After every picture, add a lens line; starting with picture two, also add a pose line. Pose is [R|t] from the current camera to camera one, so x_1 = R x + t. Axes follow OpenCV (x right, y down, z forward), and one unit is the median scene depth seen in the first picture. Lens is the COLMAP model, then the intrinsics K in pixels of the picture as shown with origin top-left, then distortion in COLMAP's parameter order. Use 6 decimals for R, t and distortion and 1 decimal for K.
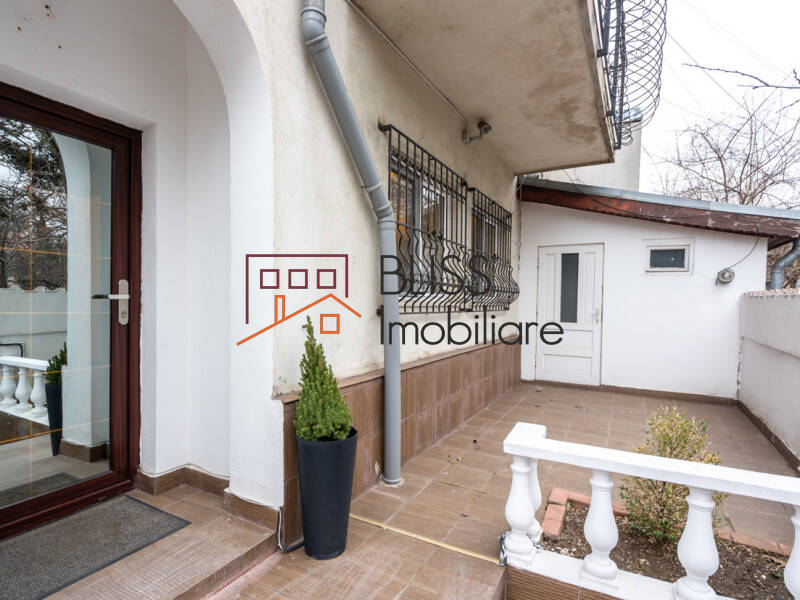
lens RADIAL K [[418.2, 0, 406.5], [0, 418.2, 304.1], [0, 0, 1]] dist [0.004675, 0.004331]
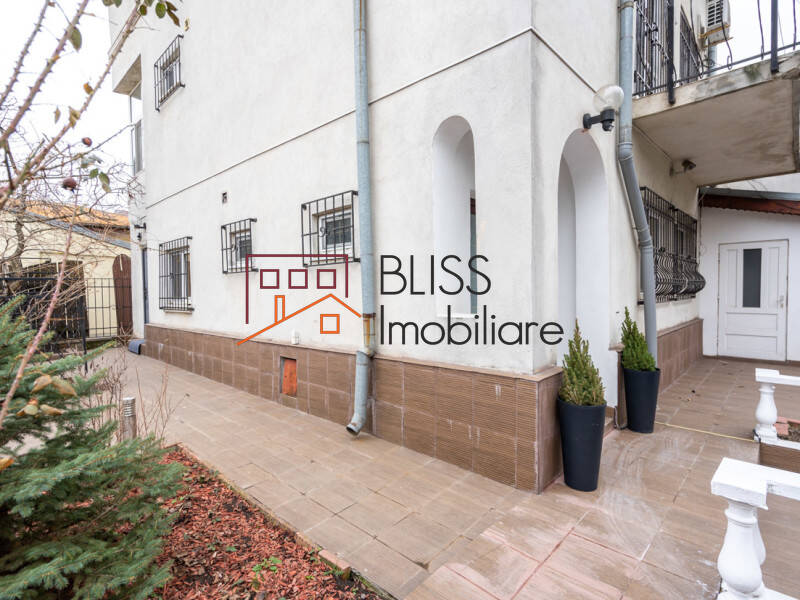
lens RADIAL K [[418.2, 0, 392.9], [0, 418.2, 297.5], [0, 0, 1]] dist [0.004675, 0.004331]
pose [[0.966436, -0.022412, -0.255926, -0.308498], [0.026205, 0.999591, 0.011420, -0.025692], [0.255566, -0.017743, 0.966629, -0.438341]]
